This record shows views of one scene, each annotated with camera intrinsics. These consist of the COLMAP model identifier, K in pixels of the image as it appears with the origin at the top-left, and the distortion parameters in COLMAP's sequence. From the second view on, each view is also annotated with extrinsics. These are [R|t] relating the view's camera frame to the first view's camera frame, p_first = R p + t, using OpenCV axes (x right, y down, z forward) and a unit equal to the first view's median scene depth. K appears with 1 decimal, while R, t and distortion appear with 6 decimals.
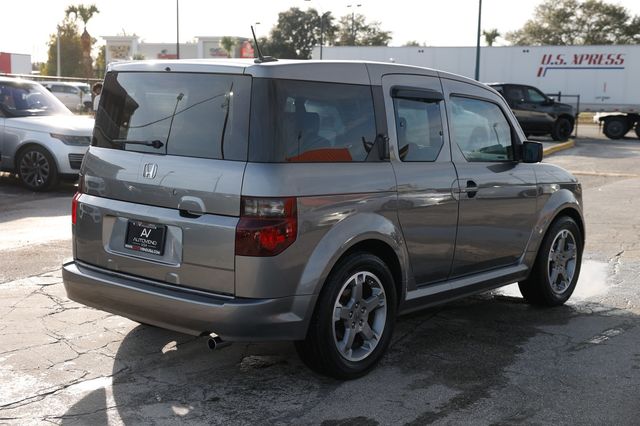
lens RADIAL K [[896.3, 0, 320.0], [0, 896.3, 213.0], [0, 0, 1]] dist [0.097545, 0.045801]
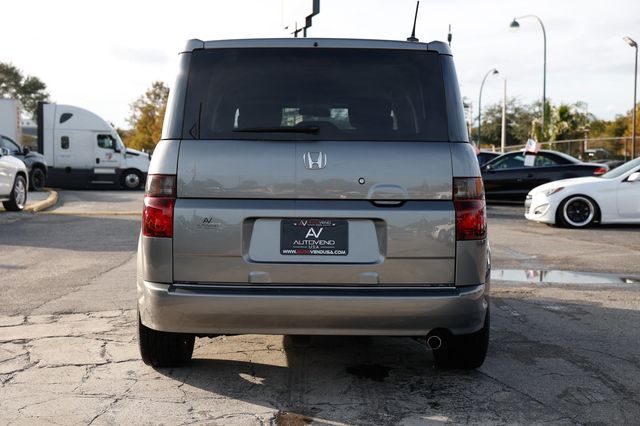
lens RADIAL K [[896.3, 0, 320.0], [0, 896.3, 213.0], [0, 0, 1]] dist [0.097545, 0.045801]
pose [[0.769931, -0.054436, 0.635801, -0.656653], [0.098588, 0.994539, -0.034235, 0.029769], [-0.630466, 0.089041, 0.771093, 0.303270]]
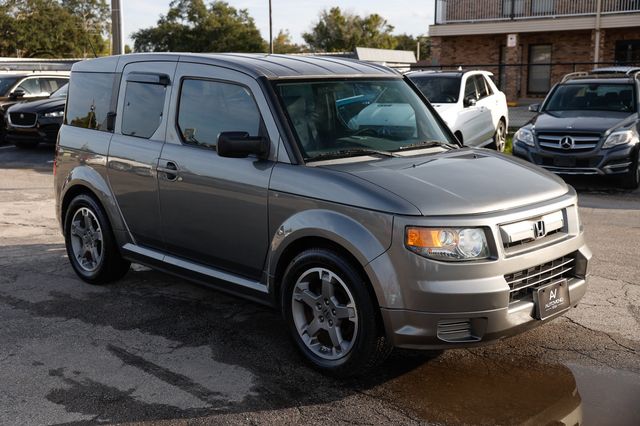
lens RADIAL K [[743.2, 0, 320.0], [0, 743.2, 213.0], [0, 0, 1]] dist [0.011301, 0.010691]
pose [[-0.104238, 0.146115, -0.983760, 1.059471], [-0.123848, 0.979543, 0.158612, -0.144562], [0.986811, 0.138370, -0.084010, 1.338678]]
